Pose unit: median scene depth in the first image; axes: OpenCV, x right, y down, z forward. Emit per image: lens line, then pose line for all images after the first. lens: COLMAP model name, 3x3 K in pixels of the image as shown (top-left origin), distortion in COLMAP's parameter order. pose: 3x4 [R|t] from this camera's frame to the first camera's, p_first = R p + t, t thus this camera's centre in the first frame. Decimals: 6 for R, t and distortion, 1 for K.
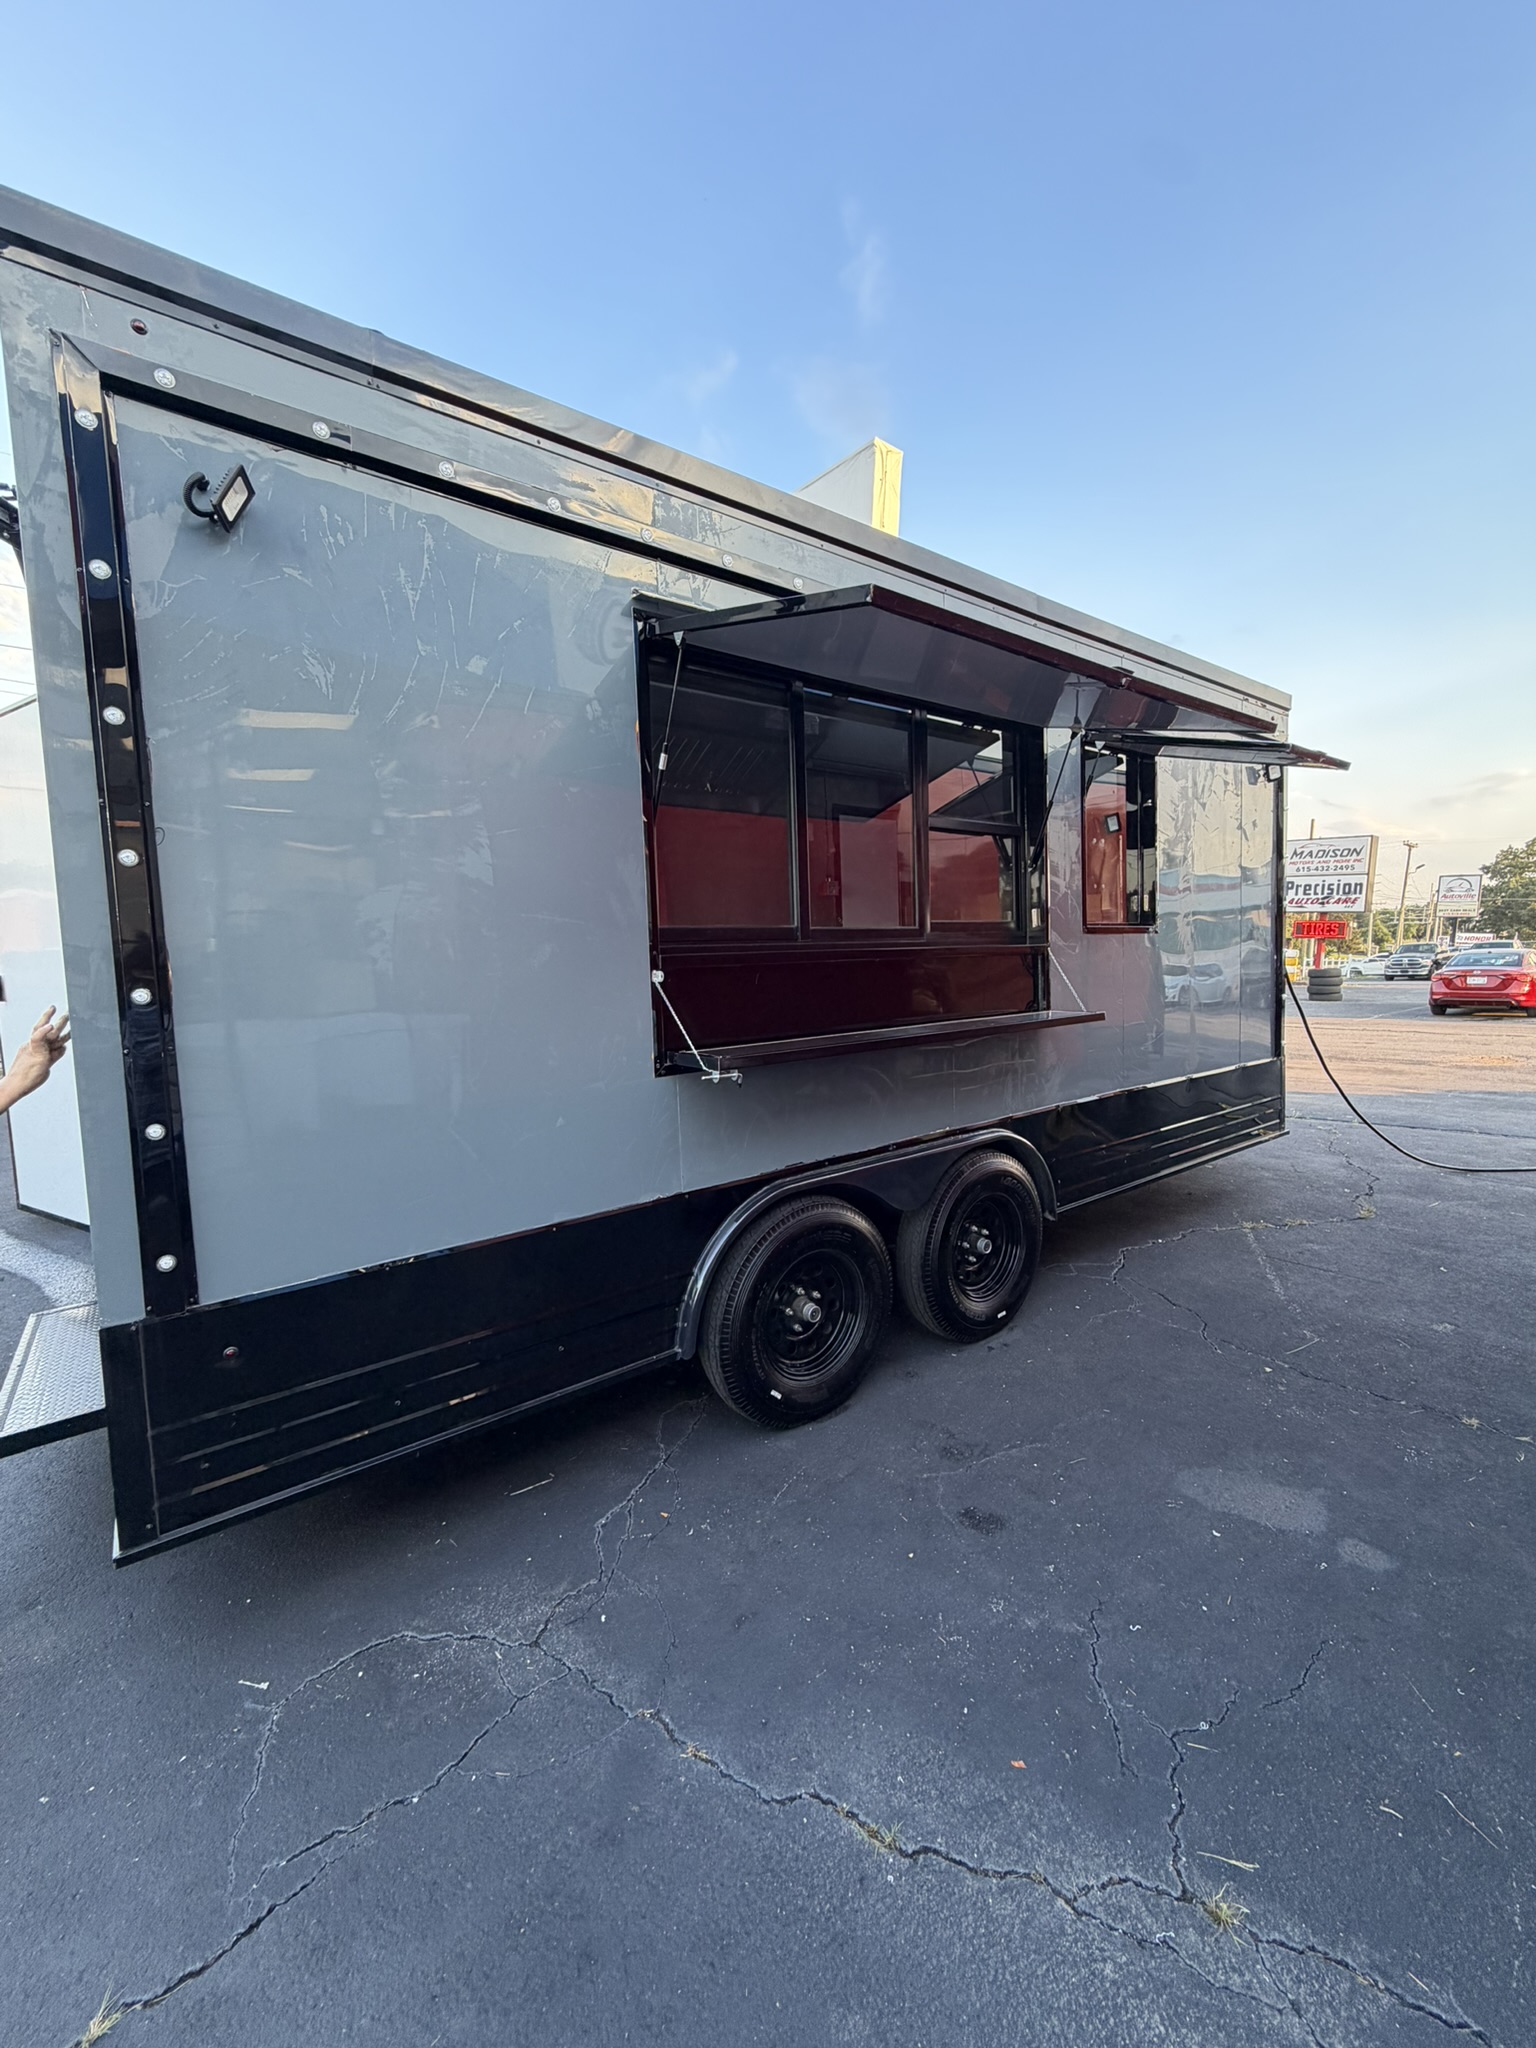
lens RADIAL K [[816.4, 0, 772.4], [0, 816.4, 1021.6], [0, 0, 1]] dist [0.001461, -0.000848]
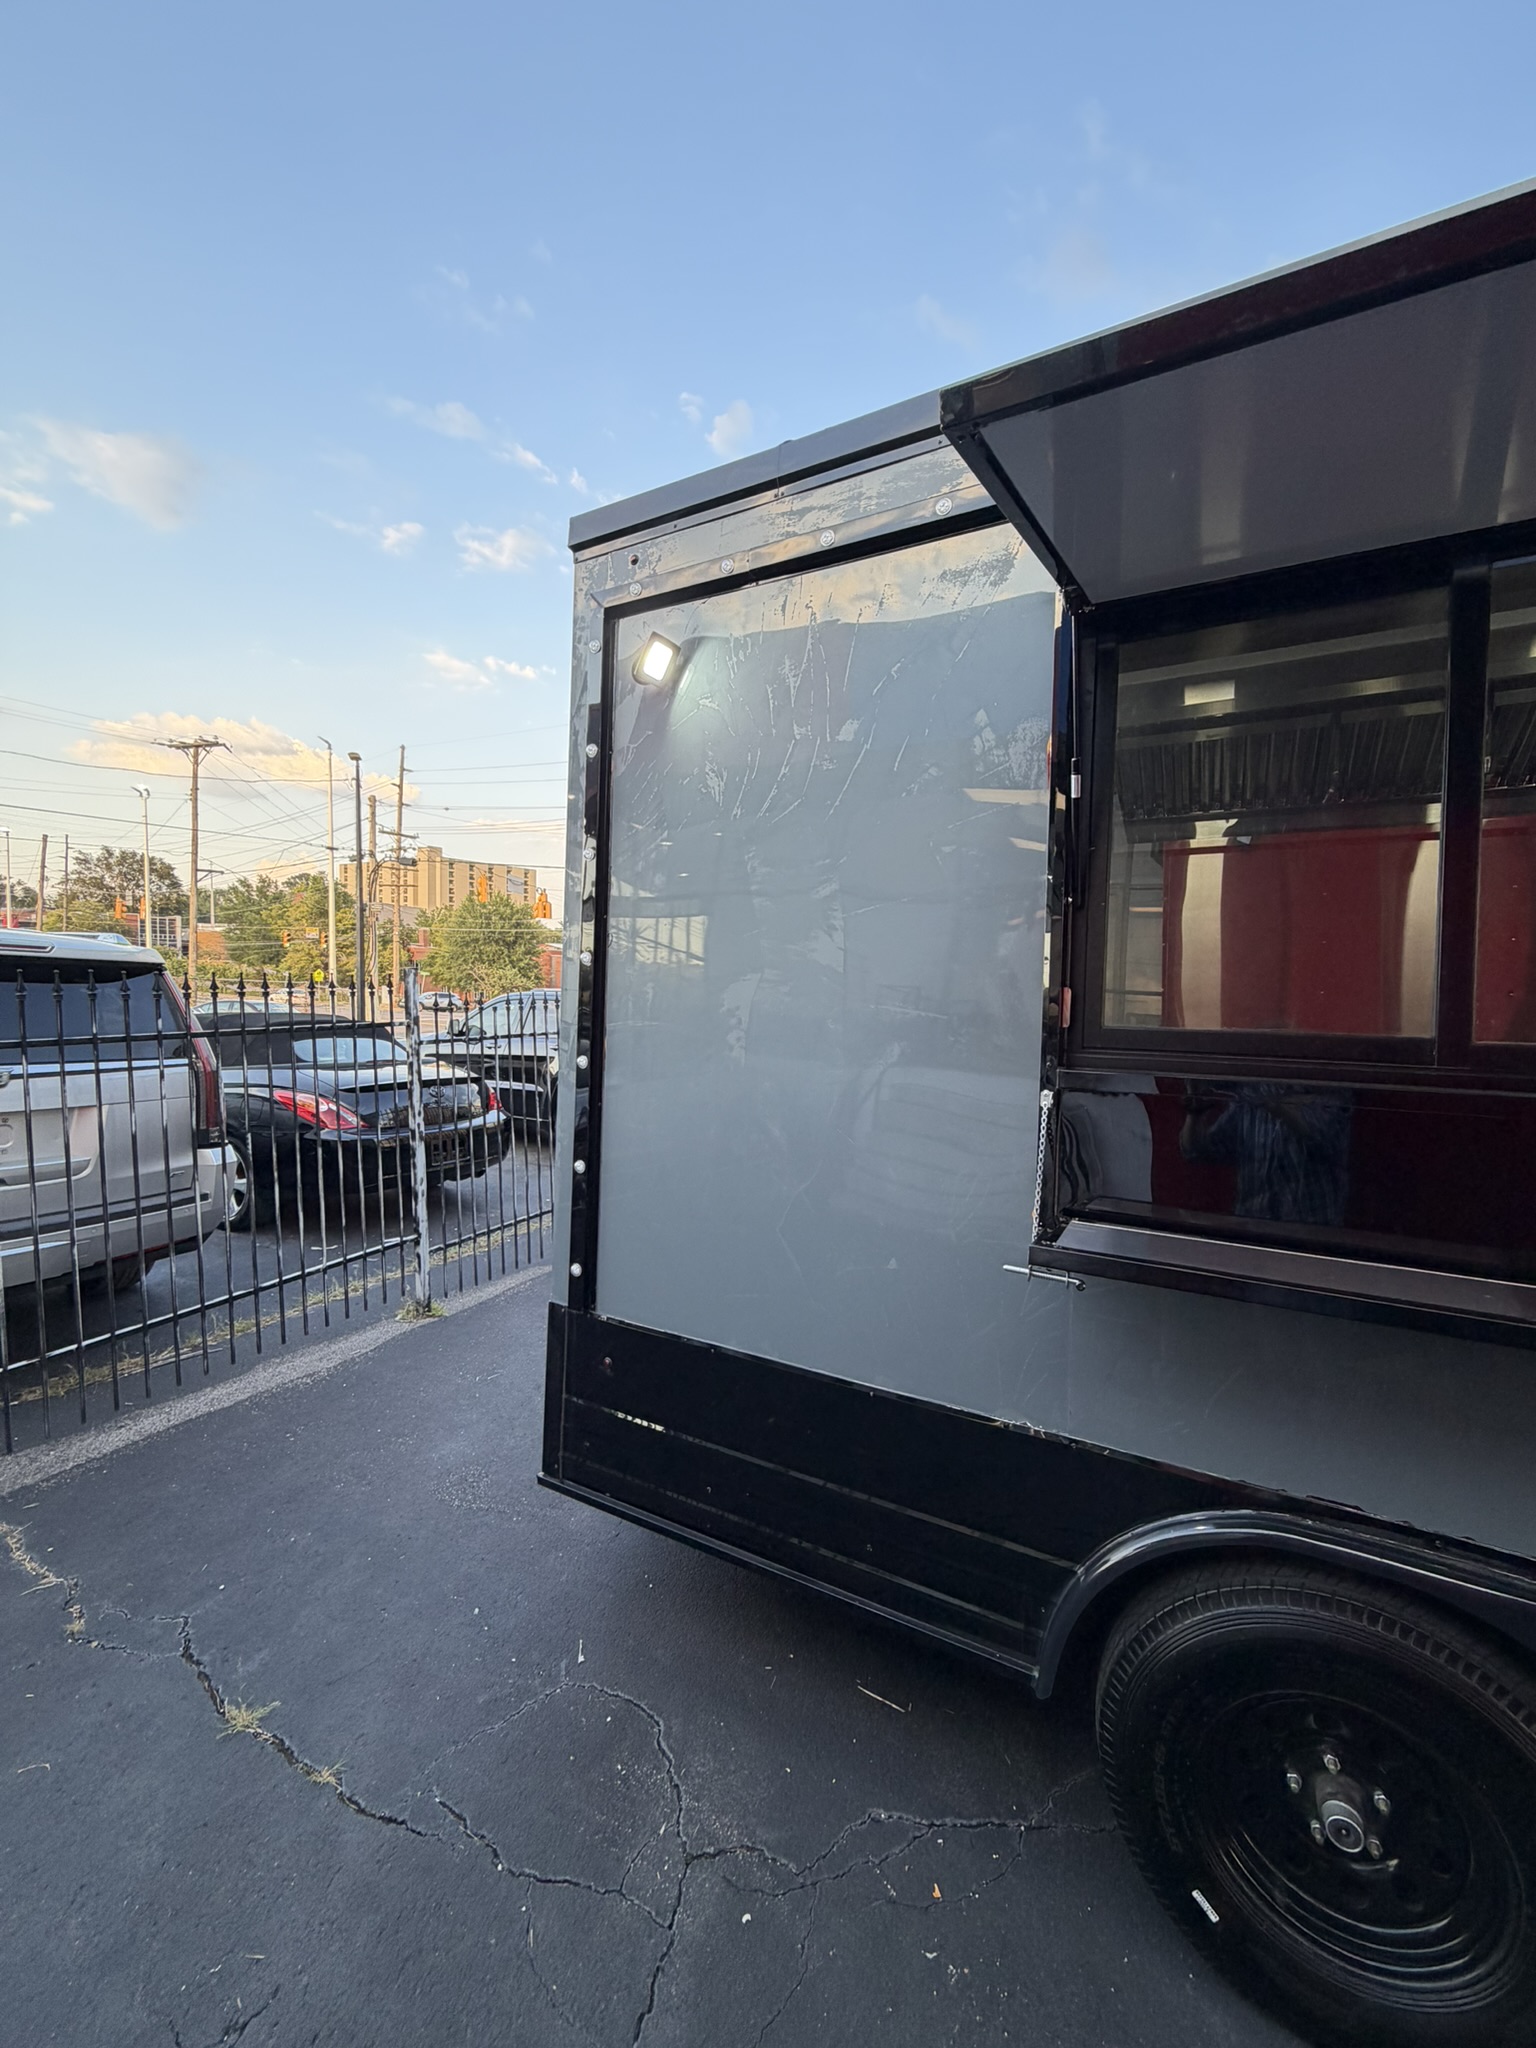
lens RADIAL K [[816.4, 0, 772.6], [0, 816.4, 1016.9], [0, 0, 1]] dist [0.001461, -0.000848]
pose [[0.407989, 0.048242, -0.911712, 0.337722], [-0.116503, 0.993190, 0.000419, -0.085949], [0.905523, 0.106047, 0.410831, 0.446853]]
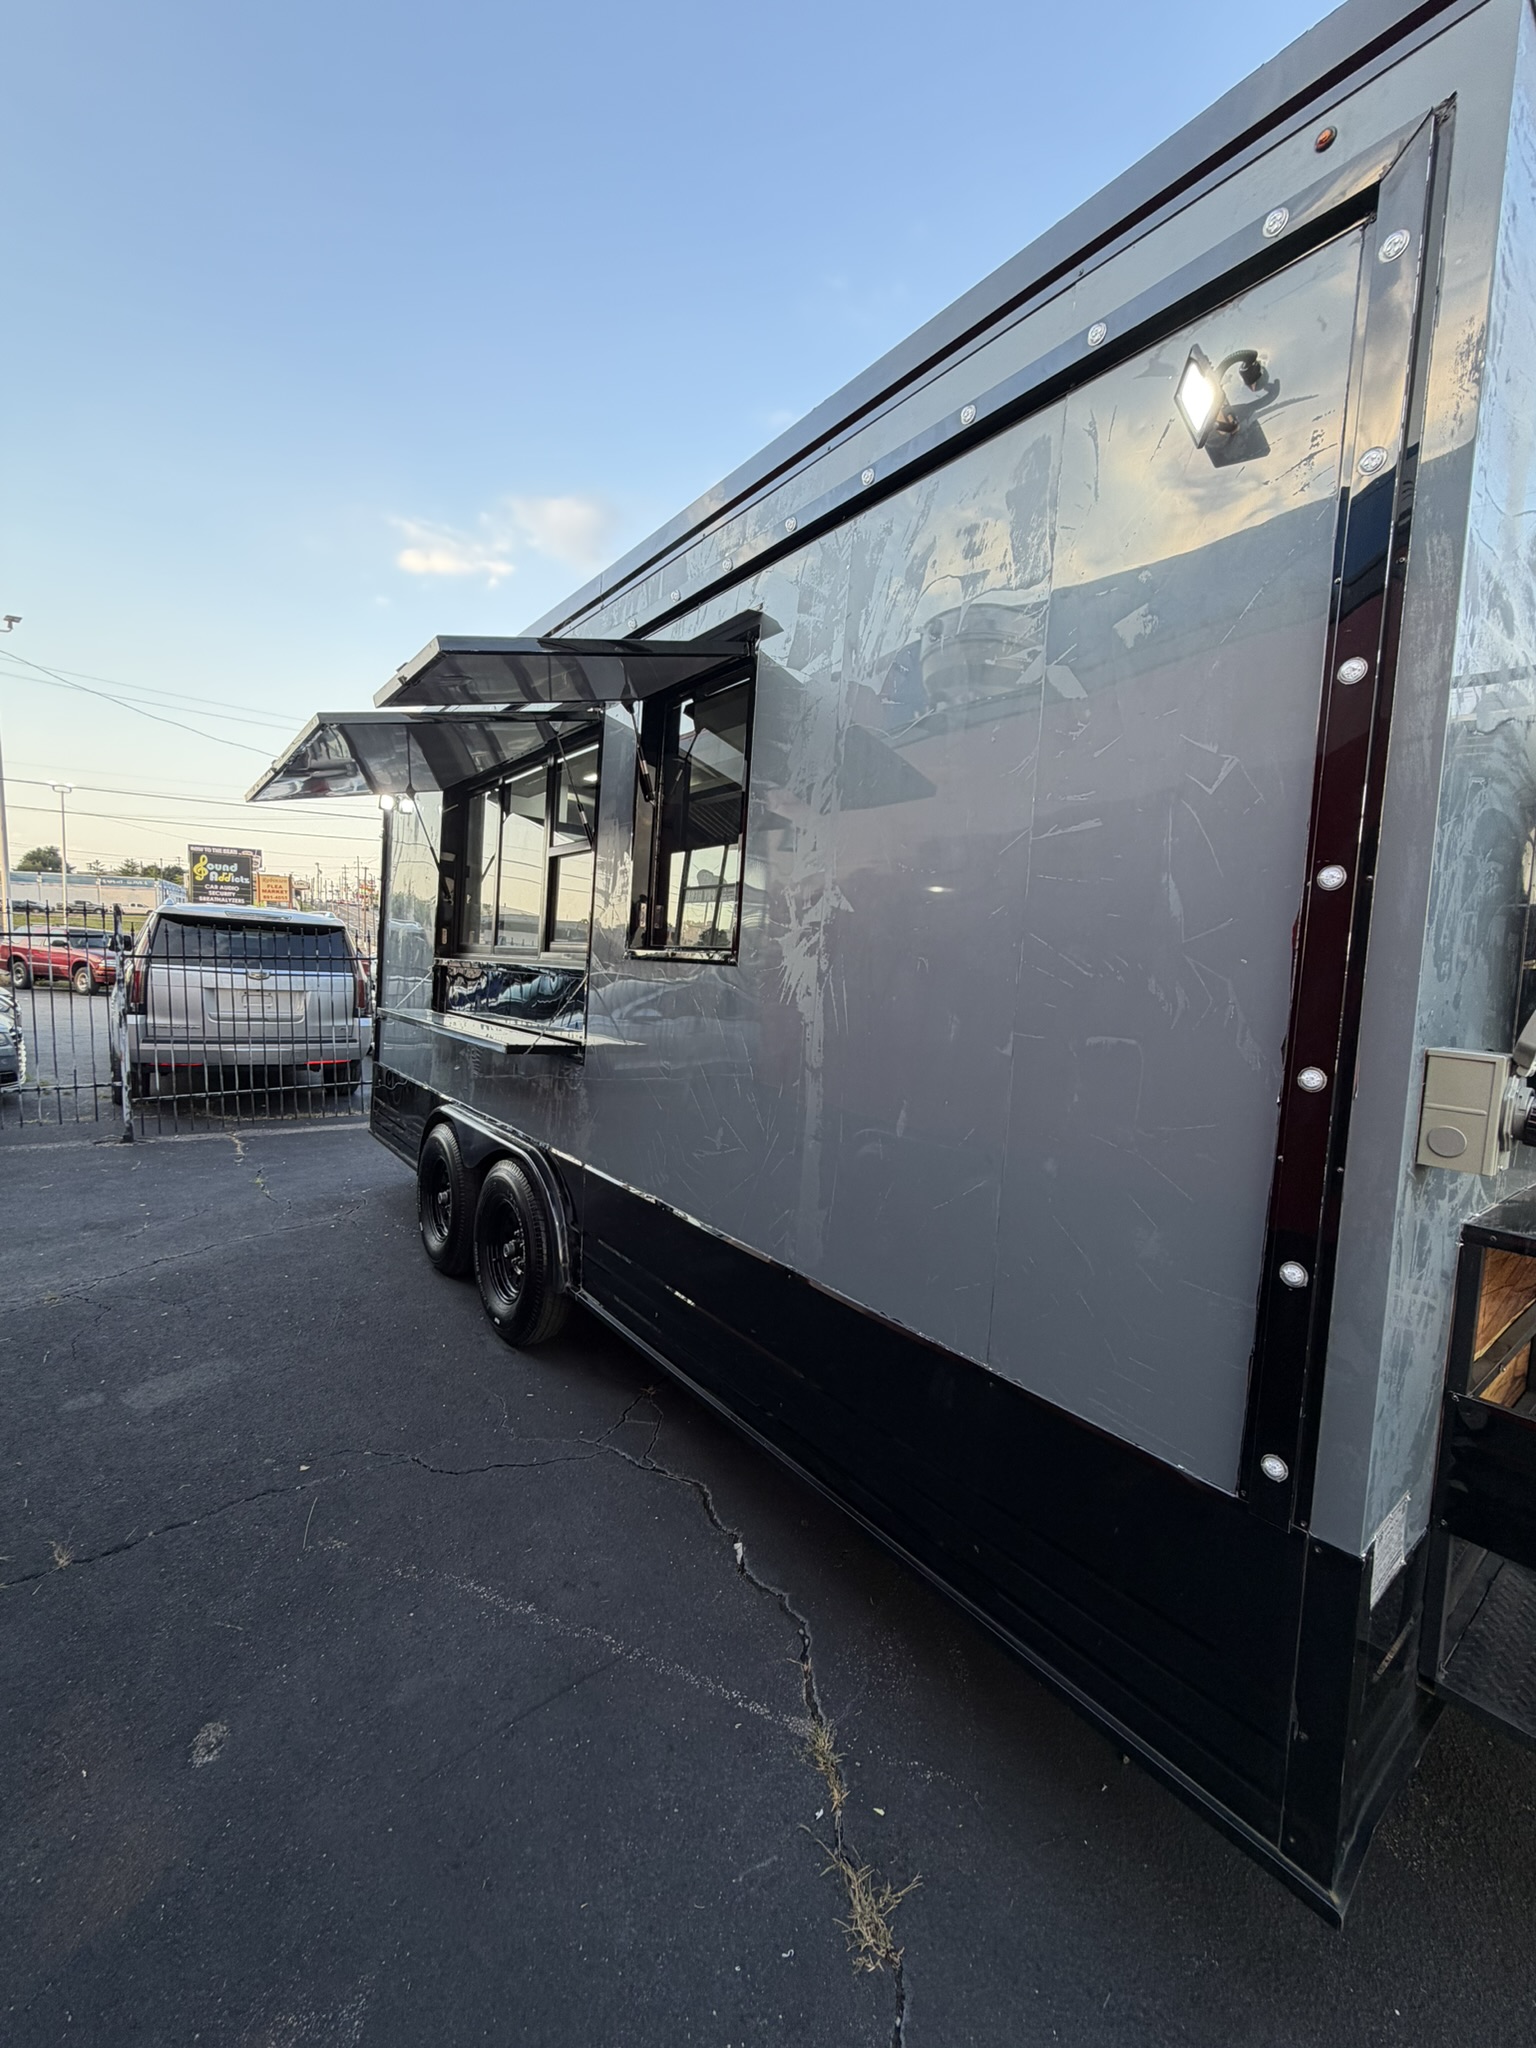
lens RADIAL K [[816.4, 0, 778.2], [0, 816.4, 1011.4], [0, 0, 1]] dist [0.001461, -0.000848]
pose [[0.024423, 0.074098, -0.996952, 1.593673], [-0.149786, 0.986263, 0.069635, -0.194014], [0.988417, 0.147628, 0.035186, 1.547467]]
